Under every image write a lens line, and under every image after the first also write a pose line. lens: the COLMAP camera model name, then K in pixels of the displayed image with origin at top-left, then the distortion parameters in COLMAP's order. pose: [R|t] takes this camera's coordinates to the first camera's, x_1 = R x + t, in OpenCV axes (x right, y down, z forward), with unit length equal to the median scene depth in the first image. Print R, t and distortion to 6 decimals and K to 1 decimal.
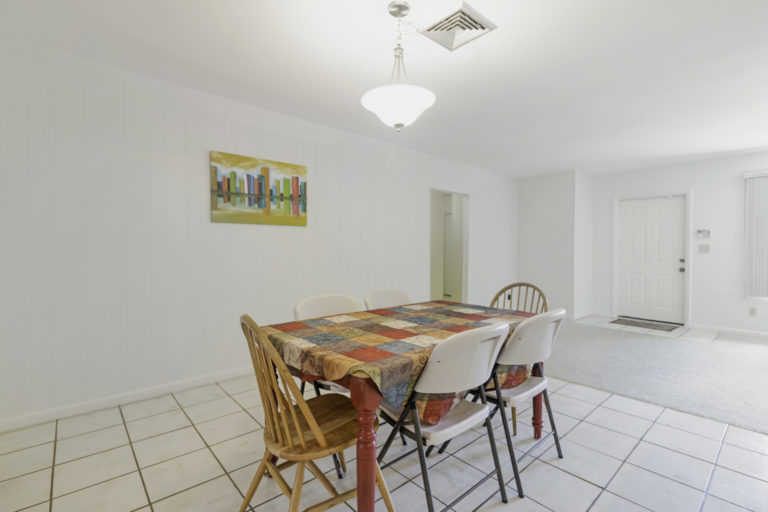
lens RADIAL K [[356.5, 0, 387.2], [0, 356.5, 254.5], [0, 0, 1]] dist [0.001599, 0.000278]
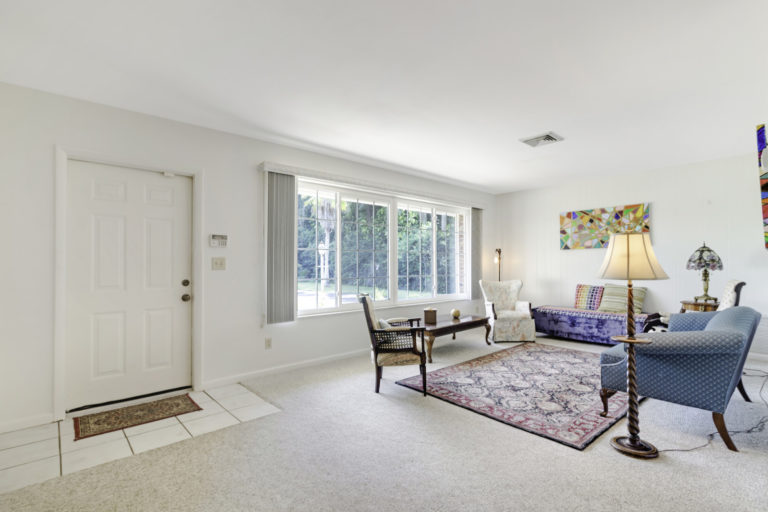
lens RADIAL K [[366.5, 0, 384.3], [0, 366.5, 260.2], [0, 0, 1]] dist [0.003397, 0.000840]
pose [[-0.009977, 0.006340, 0.999930, 0.220222], [0.022086, 0.999737, -0.006118, -0.011467], [-0.999706, 0.022024, -0.010115, 0.756178]]
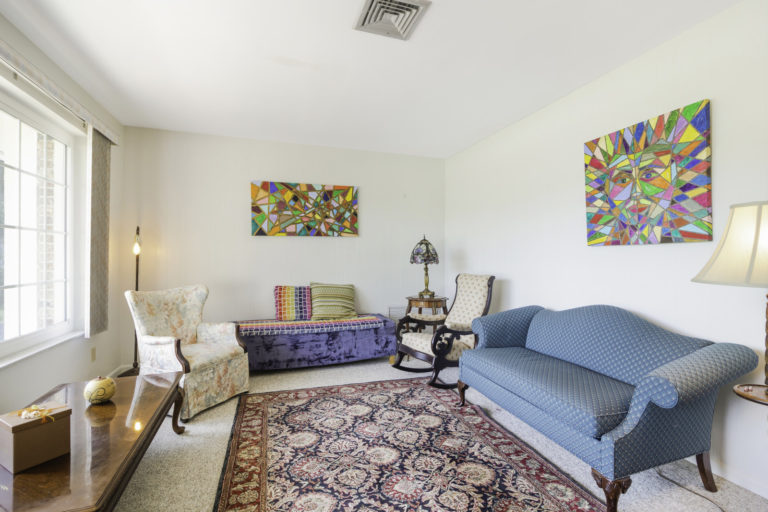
lens RADIAL K [[356.5, 0, 387.2], [0, 356.5, 254.5], [0, 0, 1]] dist [0.001599, 0.000278]
pose [[-0.923906, -0.005943, 0.382572, 0.820584], [-0.000327, 0.999891, 0.014742, -0.010355], [-0.382618, 0.013495, -0.923808, 0.774677]]
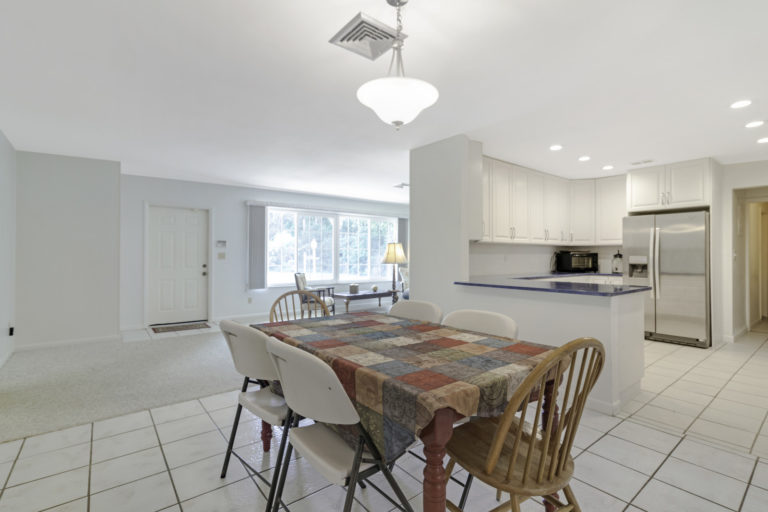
lens RADIAL K [[356.5, 0, 387.2], [0, 356.5, 254.5], [0, 0, 1]] dist [0.001599, 0.000278]
pose [[0.047076, 0.000231, 0.998891, -0.352261], [0.016898, 0.999857, -0.001028, -0.010070], [-0.998748, 0.016928, 0.047065, 0.395906]]
